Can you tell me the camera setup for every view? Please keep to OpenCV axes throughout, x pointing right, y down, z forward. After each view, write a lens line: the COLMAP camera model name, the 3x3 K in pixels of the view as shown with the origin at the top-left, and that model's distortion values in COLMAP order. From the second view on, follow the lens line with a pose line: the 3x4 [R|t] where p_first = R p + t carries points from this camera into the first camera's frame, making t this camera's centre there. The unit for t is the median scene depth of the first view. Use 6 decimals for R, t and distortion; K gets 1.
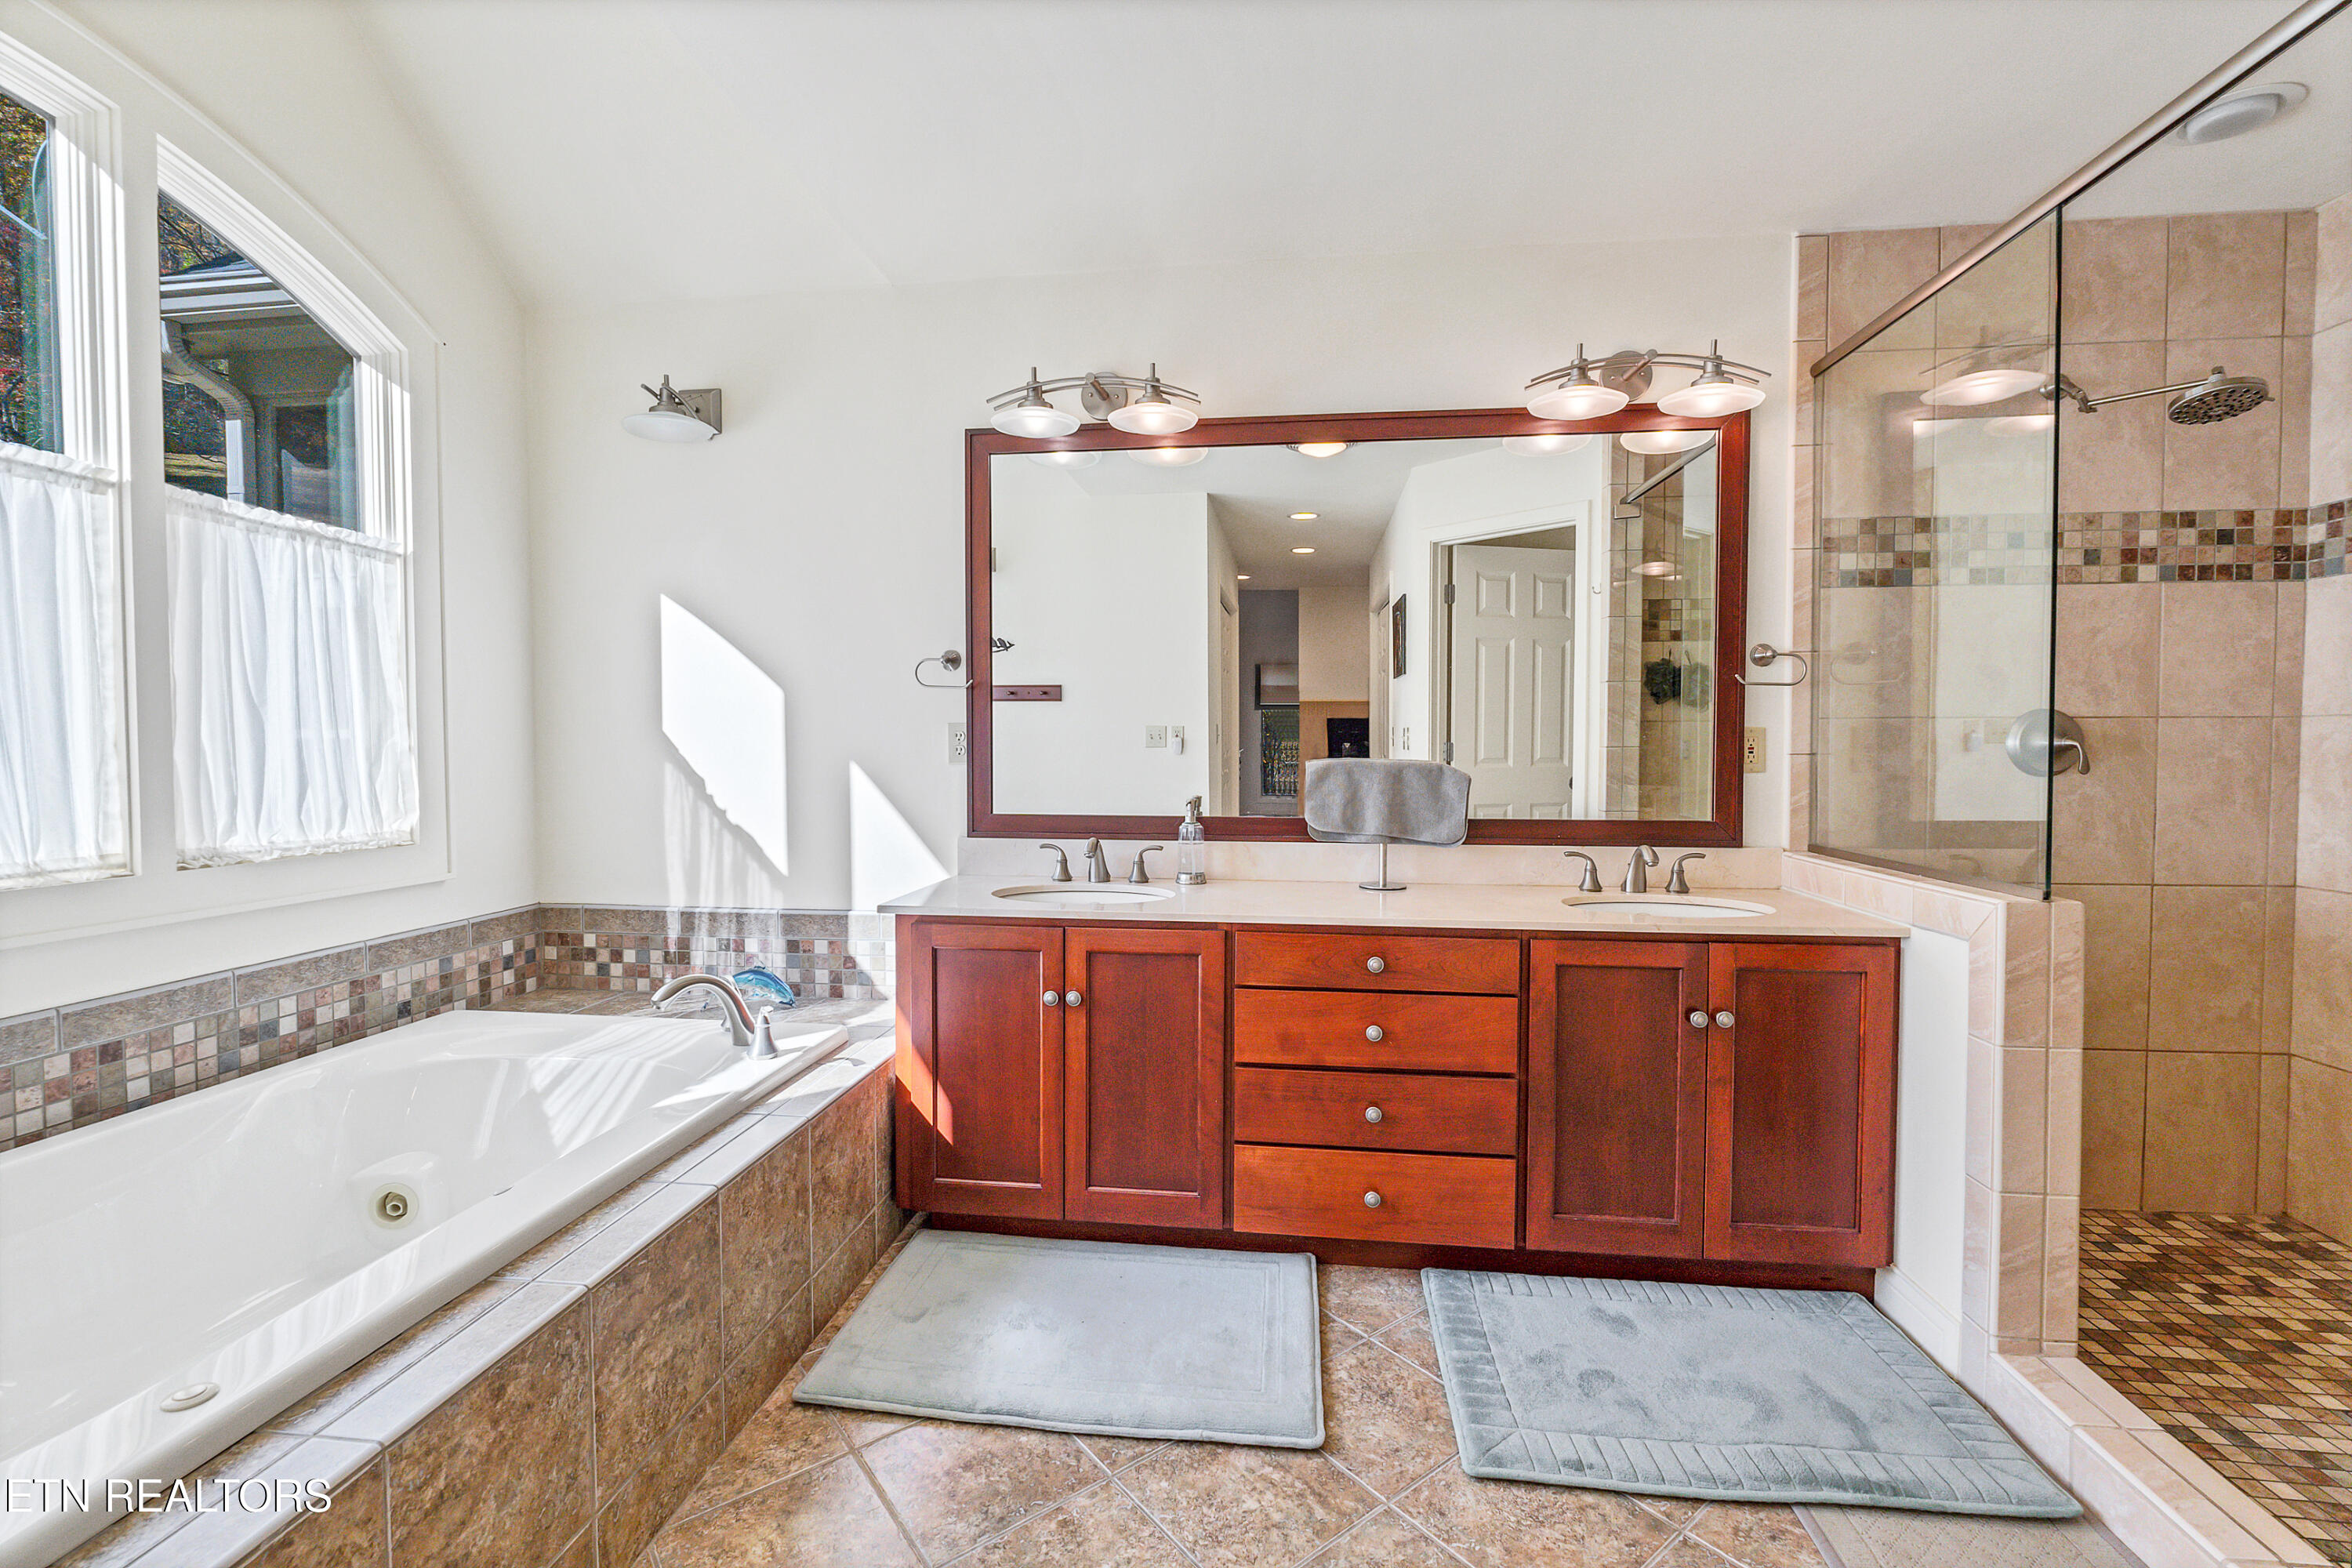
lens RADIAL K [[1022.0, 0, 1160.7], [0, 1022.0, 769.7], [0, 0, 1]] dist [0.001007, -0.000264]
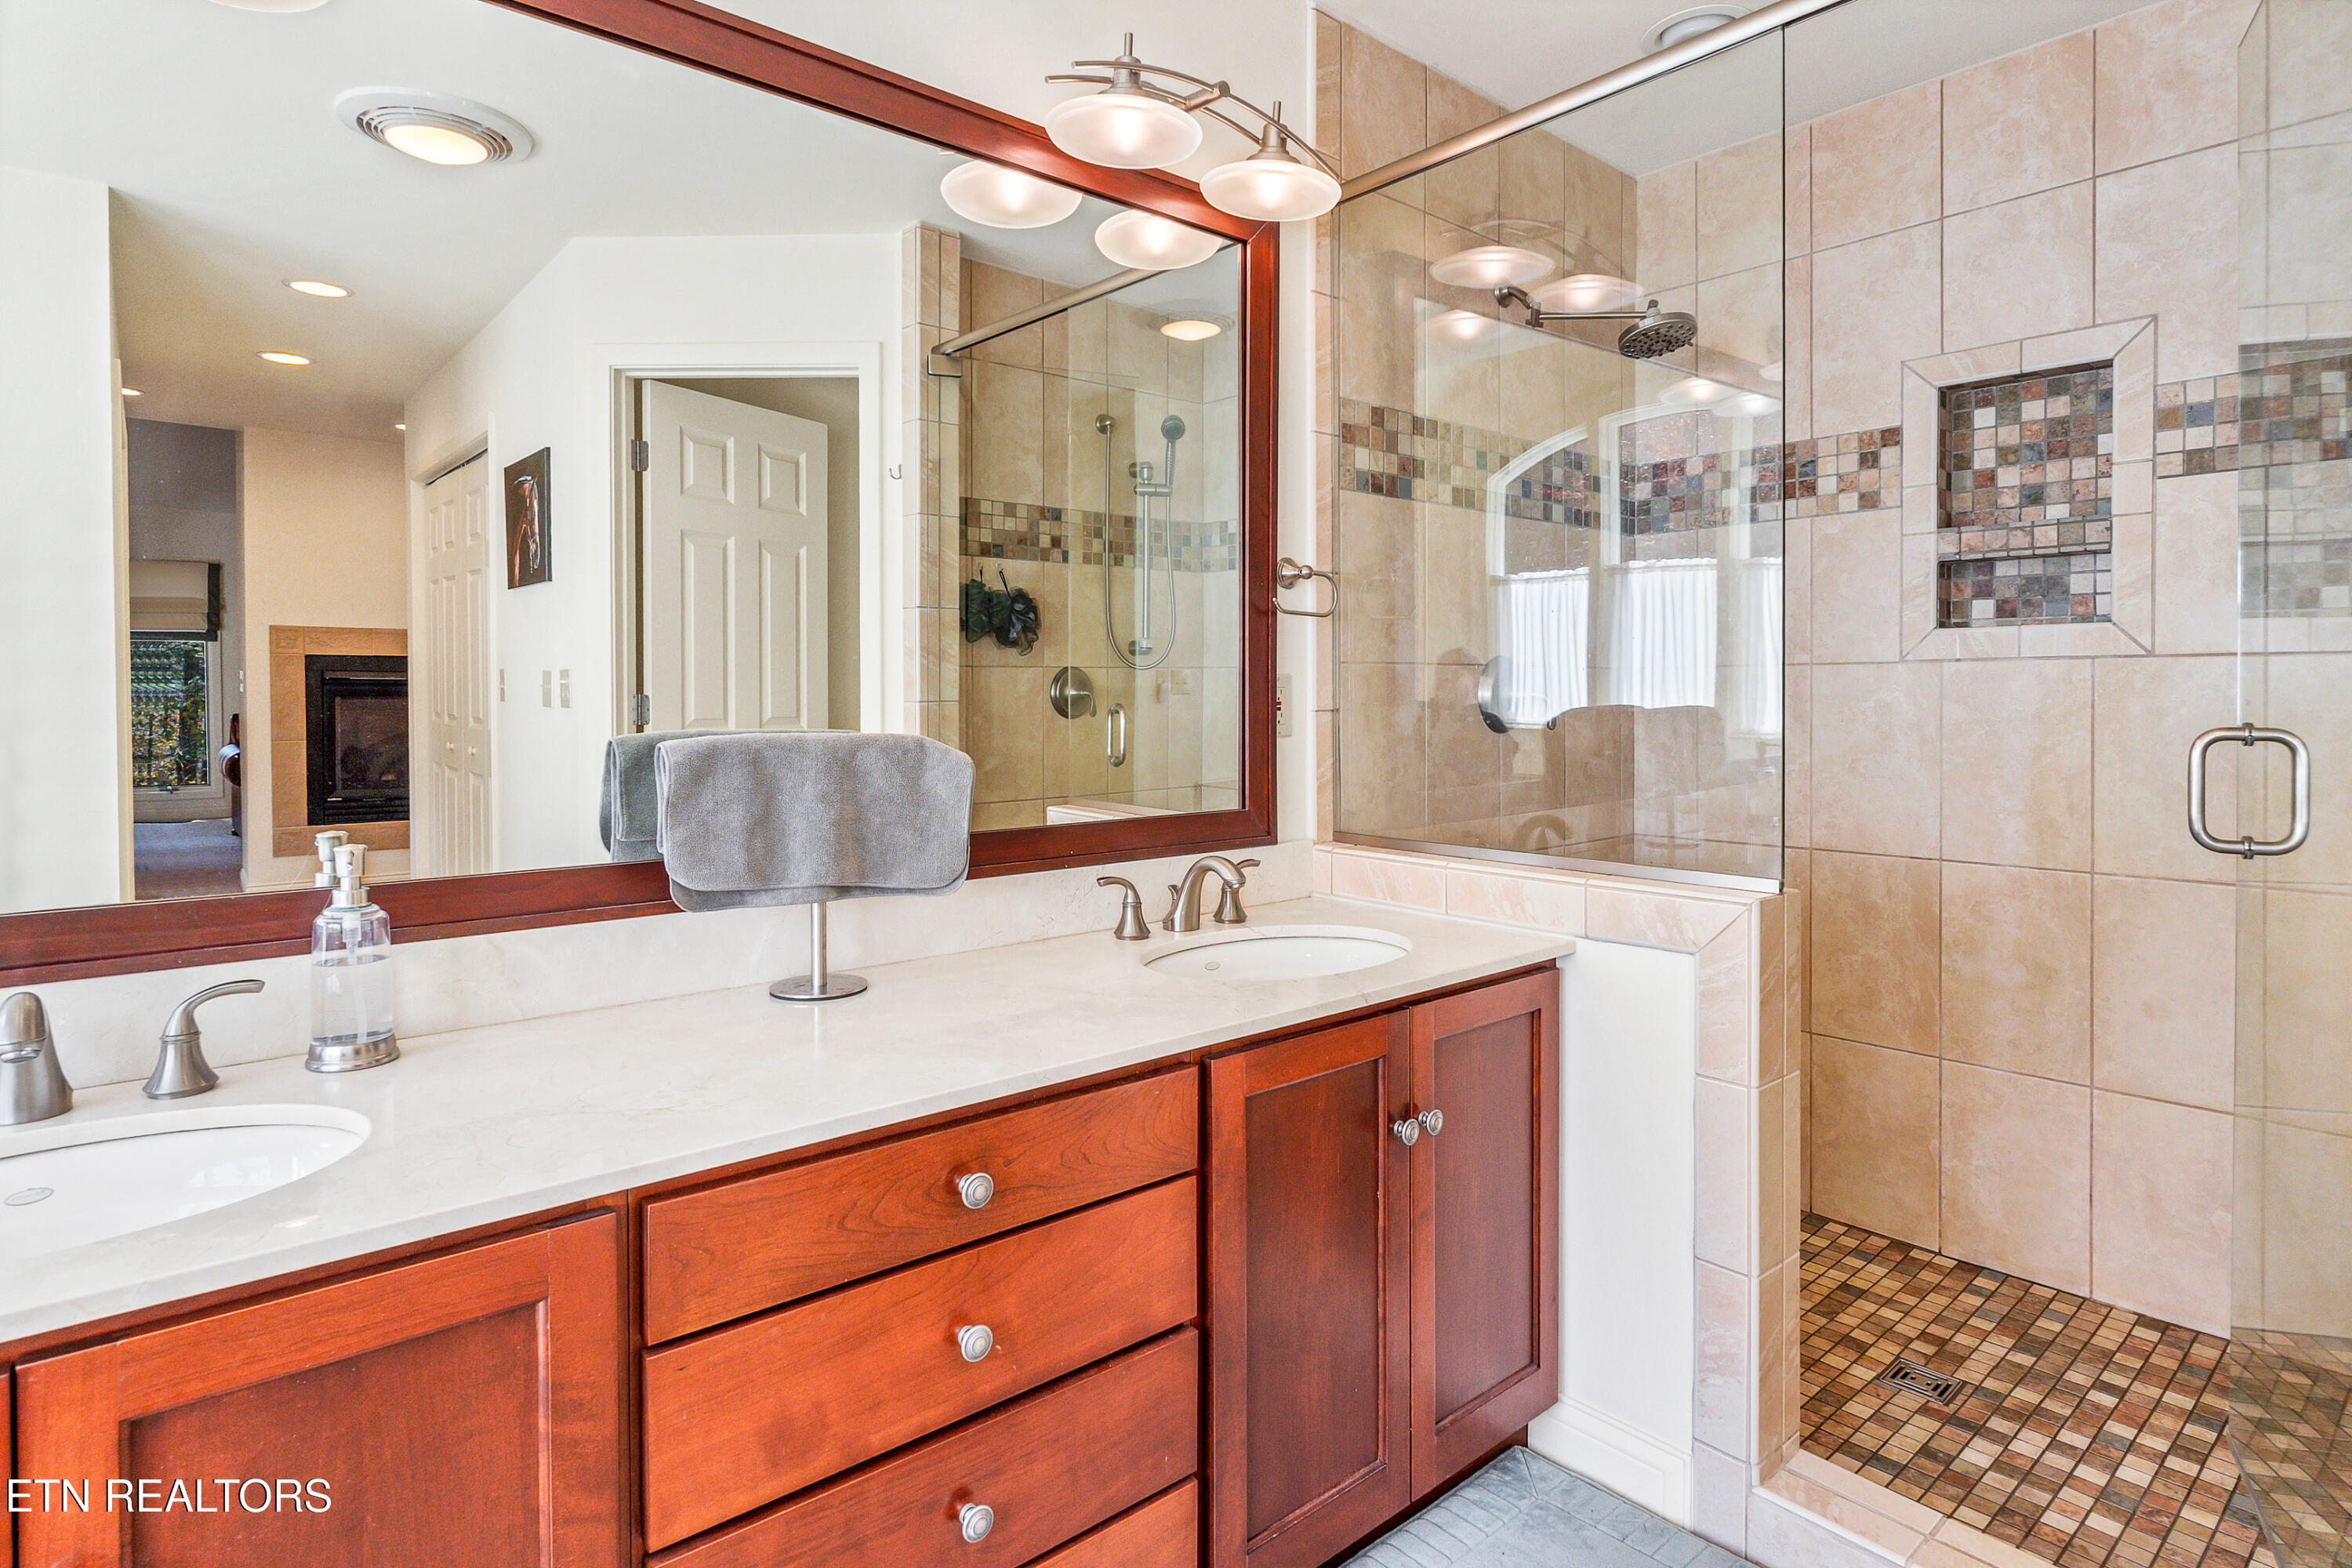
lens RADIAL K [[1242.7, 0, 1170.9], [0, 1242.7, 715.0], [0, 0, 1]] dist [-0.003461, -0.000728]
pose [[0.672277, -0.014319, 0.740161, -0.114730], [0.021401, 0.999771, -0.000097, -0.014371], [-0.739991, 0.015905, 0.672429, 0.481650]]
